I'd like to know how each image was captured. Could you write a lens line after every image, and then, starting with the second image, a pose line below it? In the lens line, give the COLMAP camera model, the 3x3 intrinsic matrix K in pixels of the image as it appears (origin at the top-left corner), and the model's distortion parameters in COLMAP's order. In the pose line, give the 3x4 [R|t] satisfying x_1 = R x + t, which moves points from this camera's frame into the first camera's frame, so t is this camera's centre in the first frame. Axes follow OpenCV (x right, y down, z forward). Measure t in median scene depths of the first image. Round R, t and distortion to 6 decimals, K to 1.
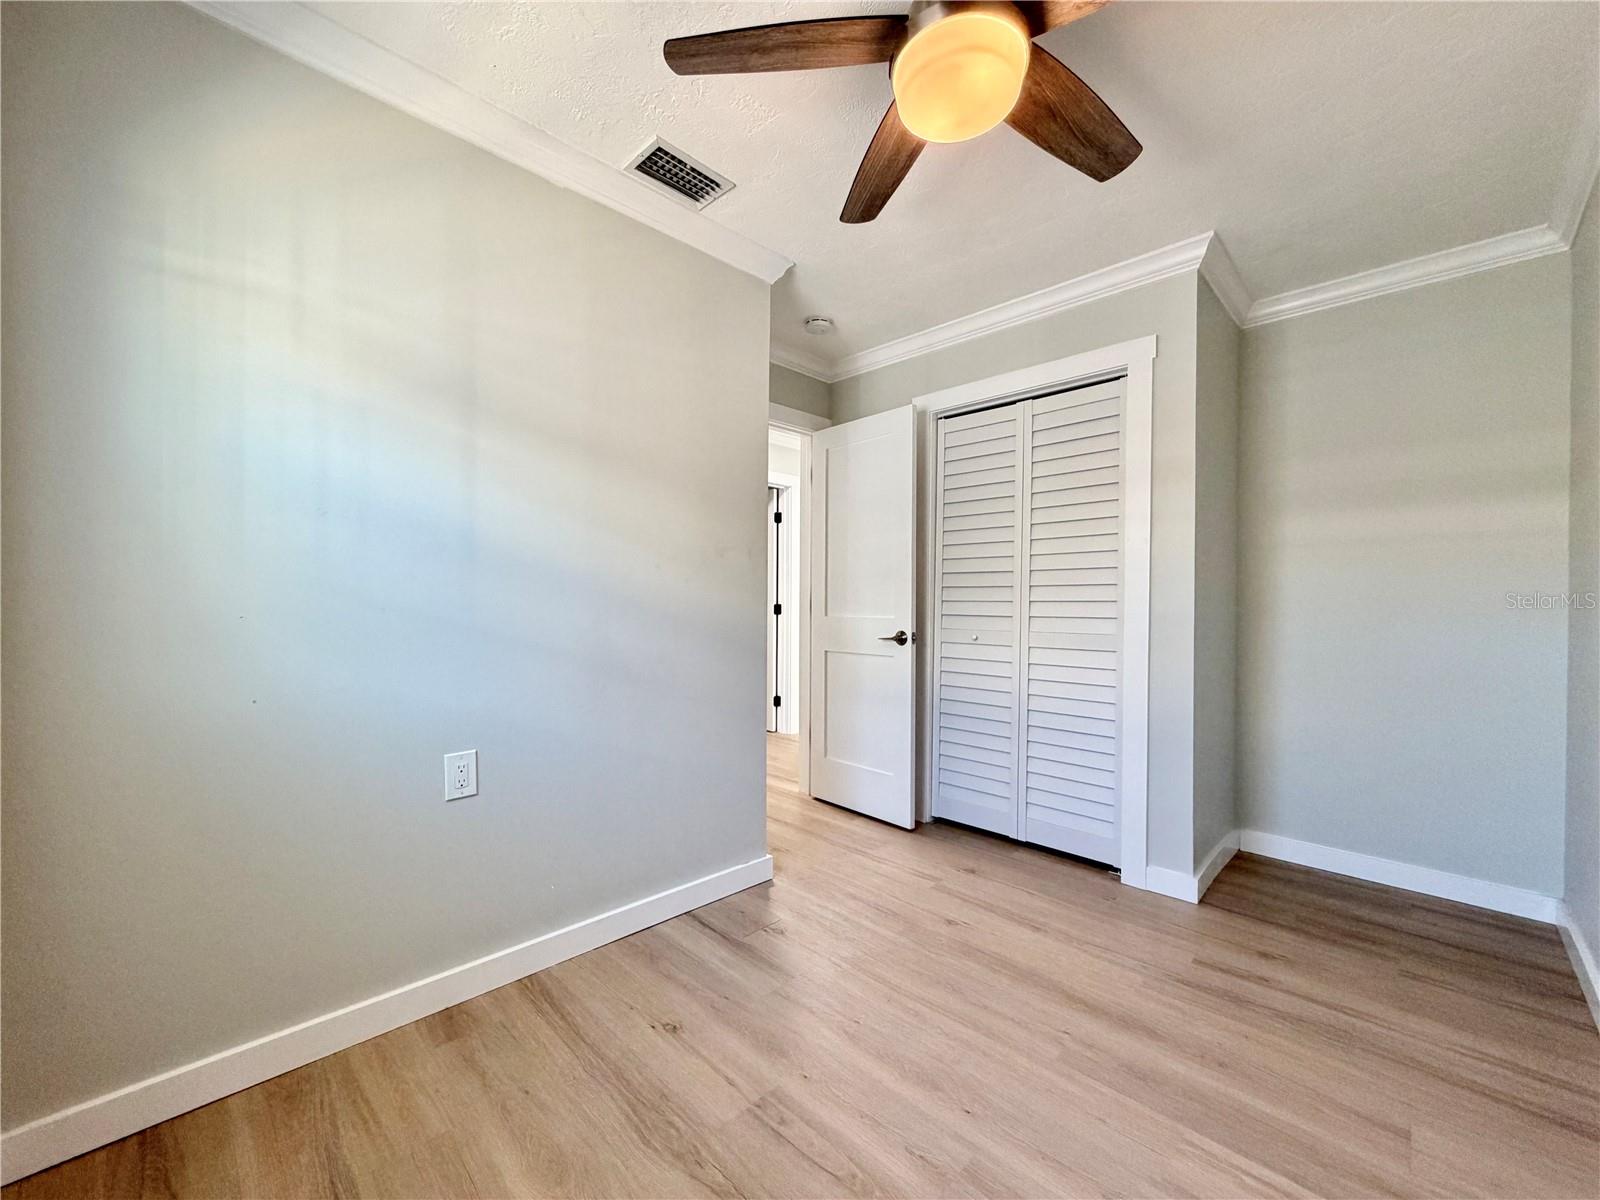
lens RADIAL K [[636.9, 0, 797.5], [0, 636.9, 602.3], [0, 0, 1]] dist [0.000659, -0.000291]
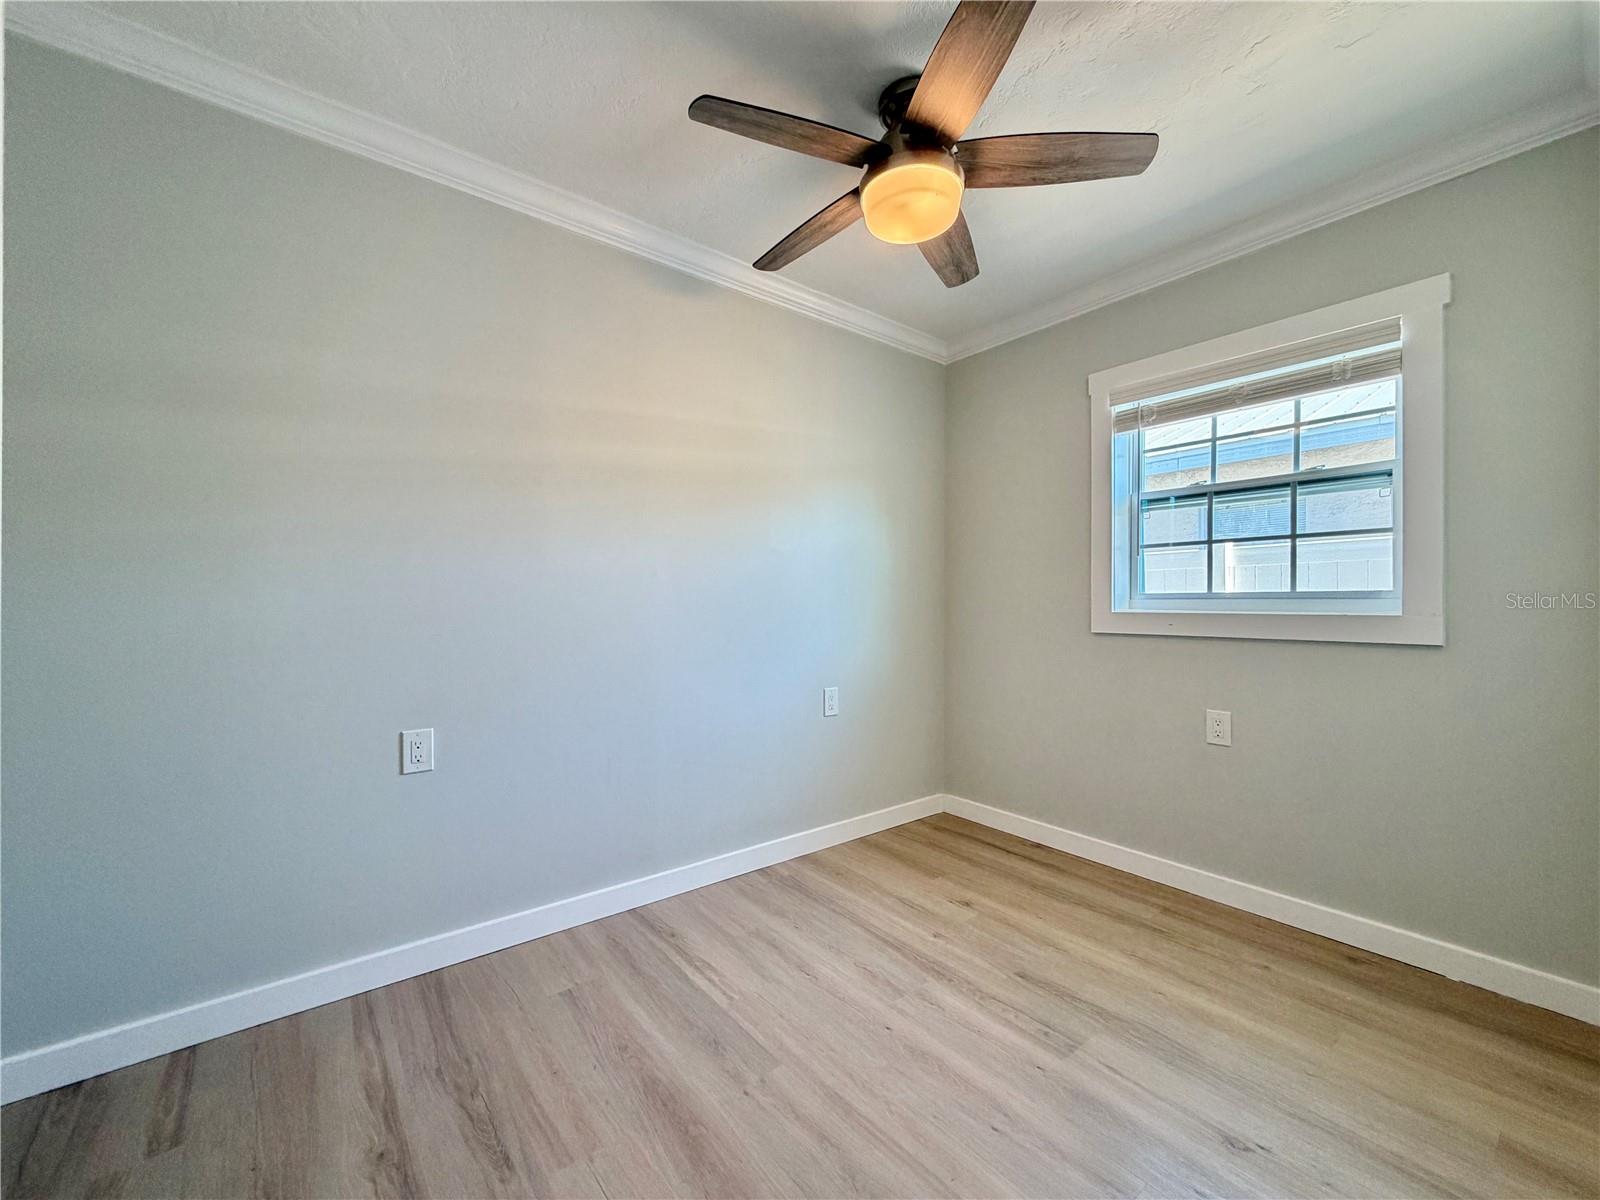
lens RADIAL K [[636.9, 0, 797.5], [0, 636.9, 602.3], [0, 0, 1]] dist [0.000659, -0.000291]
pose [[-0.993028, -0.011285, 0.117340, 0.269820], [-0.012482, 0.999877, -0.009469, 0.010478], [-0.117219, -0.010867, -0.993047, 1.954562]]
